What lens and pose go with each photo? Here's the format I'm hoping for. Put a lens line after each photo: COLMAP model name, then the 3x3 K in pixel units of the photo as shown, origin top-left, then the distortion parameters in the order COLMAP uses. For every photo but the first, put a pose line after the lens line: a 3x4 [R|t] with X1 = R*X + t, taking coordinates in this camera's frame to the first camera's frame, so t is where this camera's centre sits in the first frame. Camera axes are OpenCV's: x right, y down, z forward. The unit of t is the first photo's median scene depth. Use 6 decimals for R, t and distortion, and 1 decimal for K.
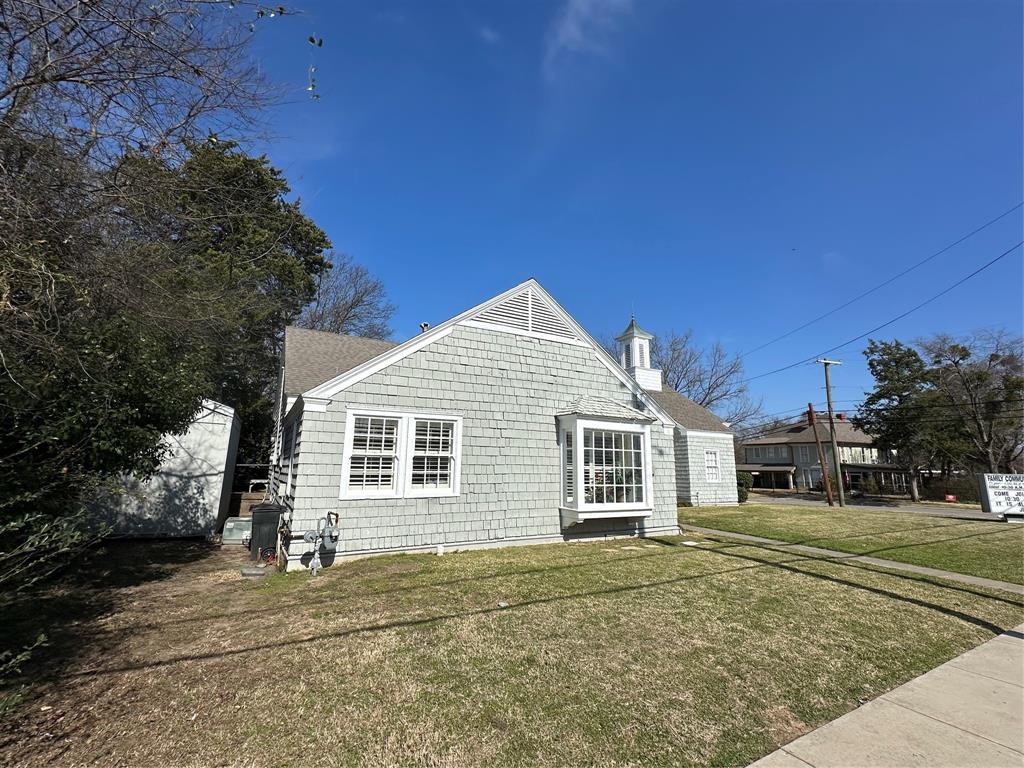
lens RADIAL K [[446.0, 0, 515.4], [0, 446.0, 382.5], [0, 0, 1]] dist [-0.003178, 0.000301]
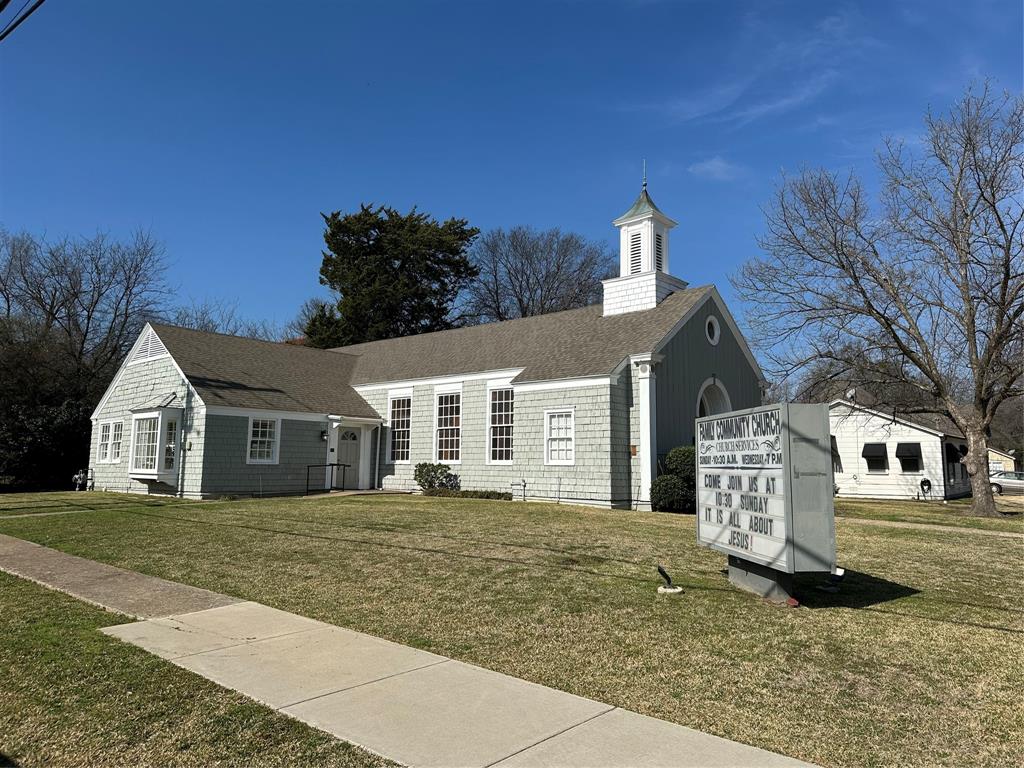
lens RADIAL K [[725.5, 0, 519.2], [0, 725.5, 377.4], [0, 0, 1]] dist [0.074533, -0.029781]
pose [[0.321262, -0.128555, -0.938224, 2.991947], [0.174009, 0.981887, -0.074955, 0.384025], [0.930866, -0.139179, 0.337812, 1.418625]]
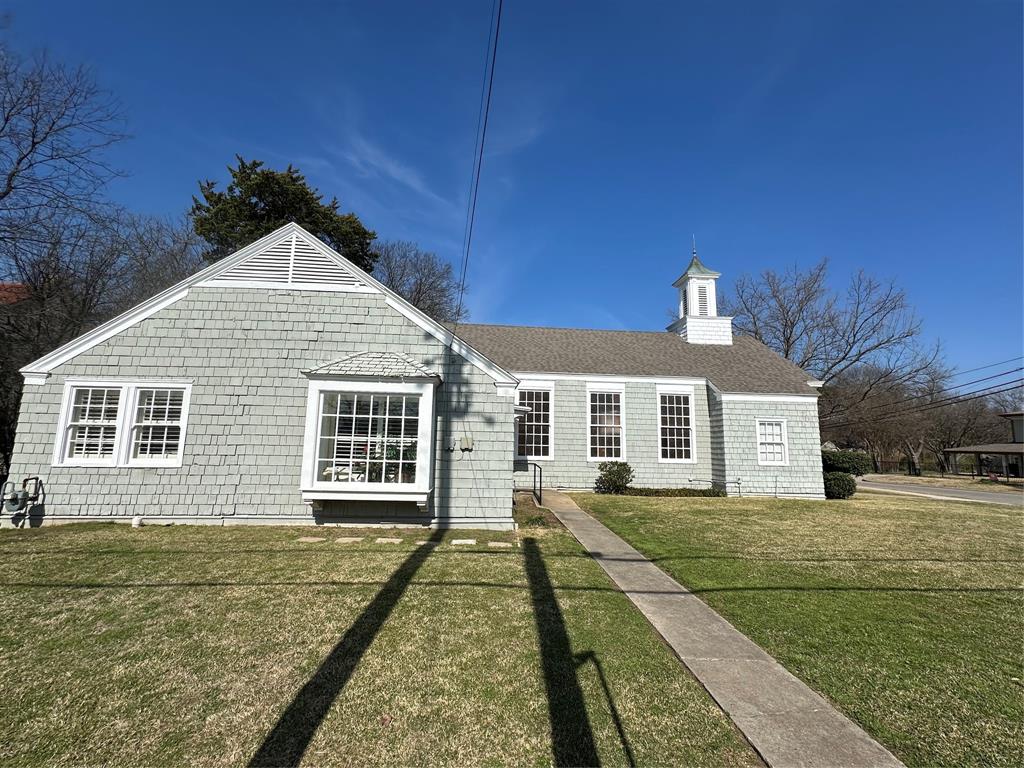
lens RADIAL K [[446.0, 0, 513.7], [0, 446.0, 383.0], [0, 0, 1]] dist [-0.003178, 0.000301]
pose [[0.901445, -0.054900, -0.429398, 0.850609], [0.074603, 0.996786, 0.029174, 0.093169], [0.426417, -0.058333, 0.902644, 0.421758]]
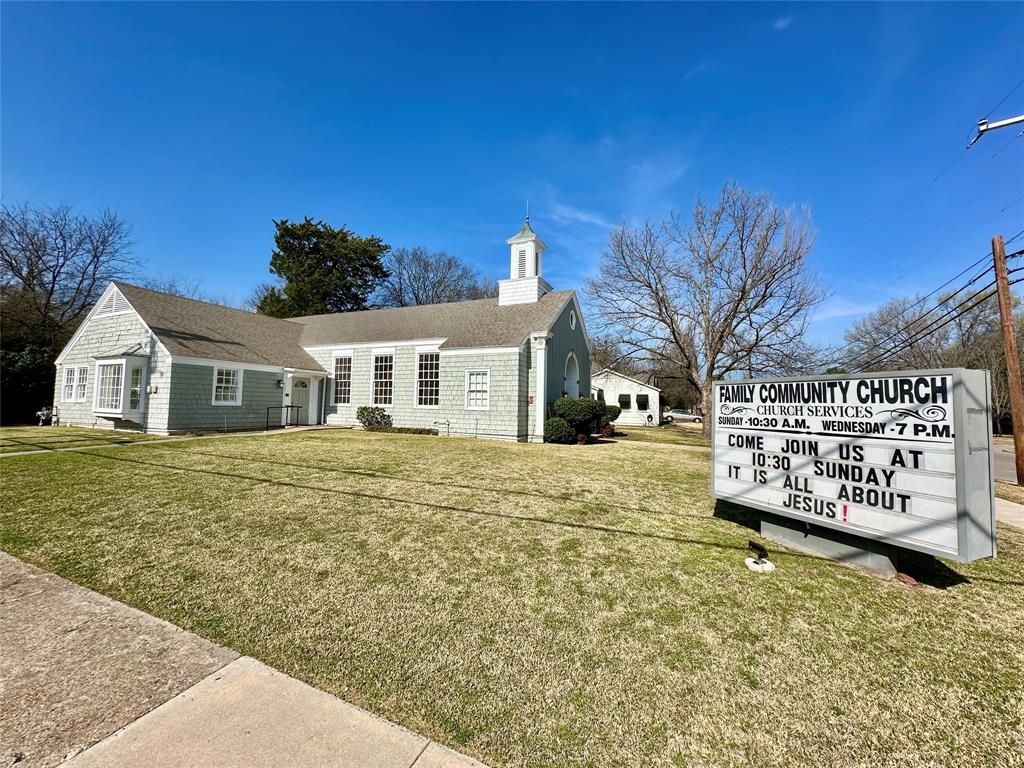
lens RADIAL K [[412.0, 0, 512.5], [0, 412.0, 381.2], [0, 0, 1]] dist [-0.000814, 0.003830]
pose [[0.575378, -0.052611, -0.816194, 2.432188], [0.143916, 0.988871, 0.037713, 0.341357], [0.805126, -0.139163, 0.576546, 1.390883]]
